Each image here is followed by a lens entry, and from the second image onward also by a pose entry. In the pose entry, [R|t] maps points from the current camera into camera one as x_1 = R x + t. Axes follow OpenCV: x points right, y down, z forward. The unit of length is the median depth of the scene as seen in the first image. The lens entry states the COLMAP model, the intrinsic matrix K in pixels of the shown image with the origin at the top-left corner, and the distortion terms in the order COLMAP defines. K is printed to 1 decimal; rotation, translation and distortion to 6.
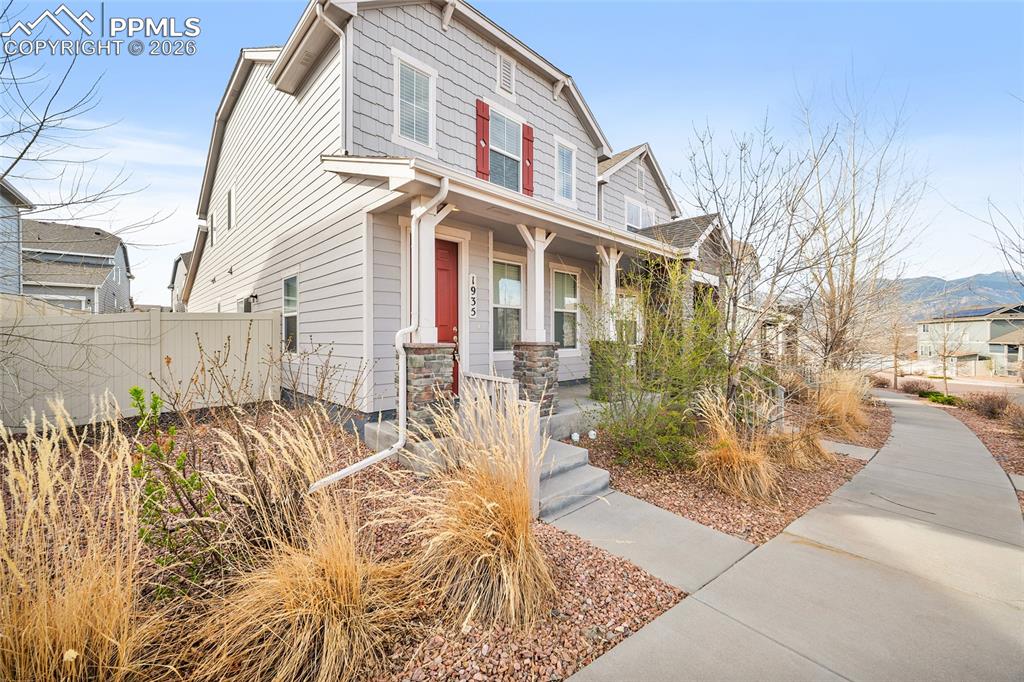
lens RADIAL K [[406.8, 0, 515.9], [0, 406.8, 340.1], [0, 0, 1]] dist [-0.001675, 0.000333]
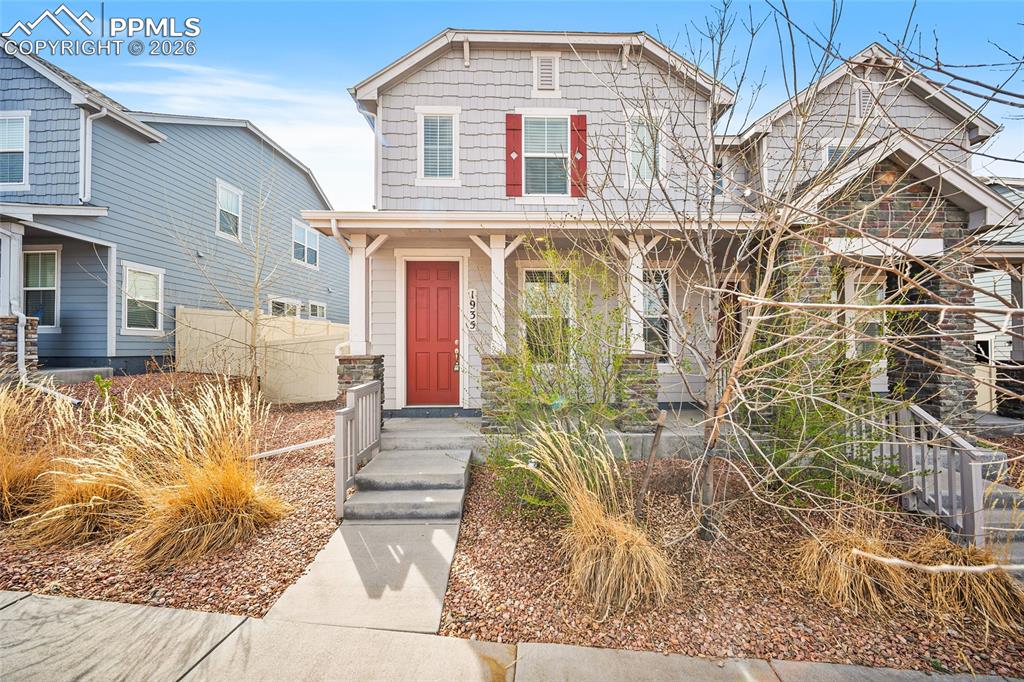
lens RADIAL K [[406.8, 0, 515.0], [0, 406.8, 343.6], [0, 0, 1]] dist [-0.001675, 0.000333]
pose [[0.738098, -0.009194, -0.674631, 0.598960], [0.001939, 0.999932, -0.011505, -0.008979], [0.674691, 0.007184, 0.738065, 0.271058]]
